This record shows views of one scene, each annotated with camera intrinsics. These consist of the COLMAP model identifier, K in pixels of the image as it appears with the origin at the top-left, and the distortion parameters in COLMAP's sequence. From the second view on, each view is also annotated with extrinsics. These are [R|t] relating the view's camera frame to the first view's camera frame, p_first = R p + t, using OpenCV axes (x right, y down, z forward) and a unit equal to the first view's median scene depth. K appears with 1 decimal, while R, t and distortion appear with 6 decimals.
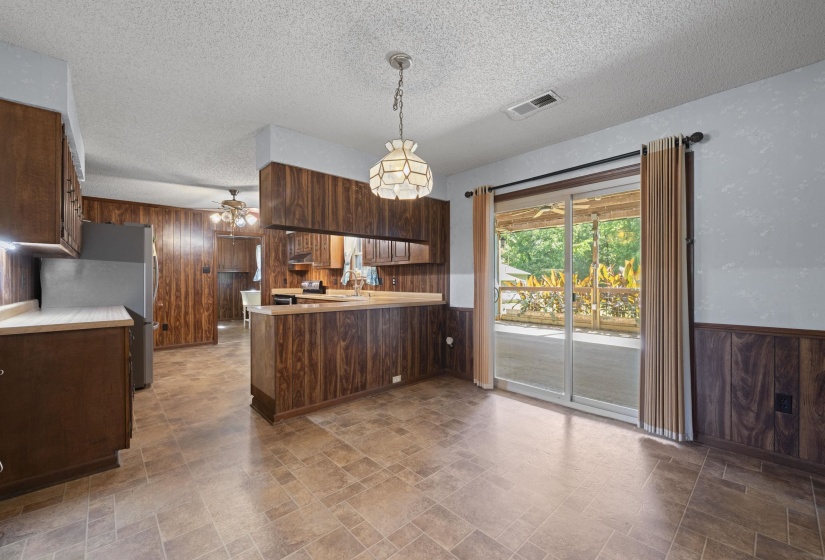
lens RADIAL K [[333.6, 0, 413.2], [0, 333.6, 280.6], [0, 0, 1]] dist [-0.001681, -0.000380]
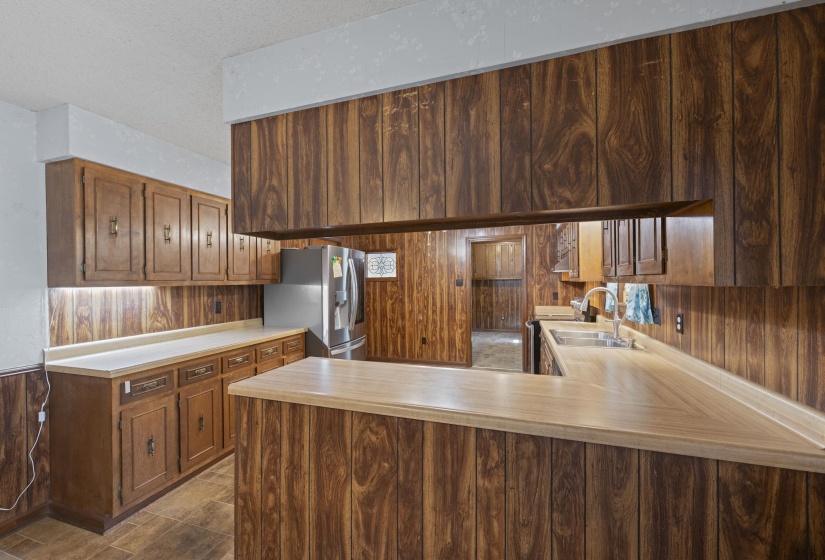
lens RADIAL K [[333.6, 0, 411.4], [0, 333.6, 280.8], [0, 0, 1]] dist [-0.001681, -0.000380]
pose [[0.484861, -0.000519, -0.874591, 0.147743], [0.006920, 0.999971, 0.003243, -0.058226], [0.874564, -0.007624, 0.484851, 0.651575]]
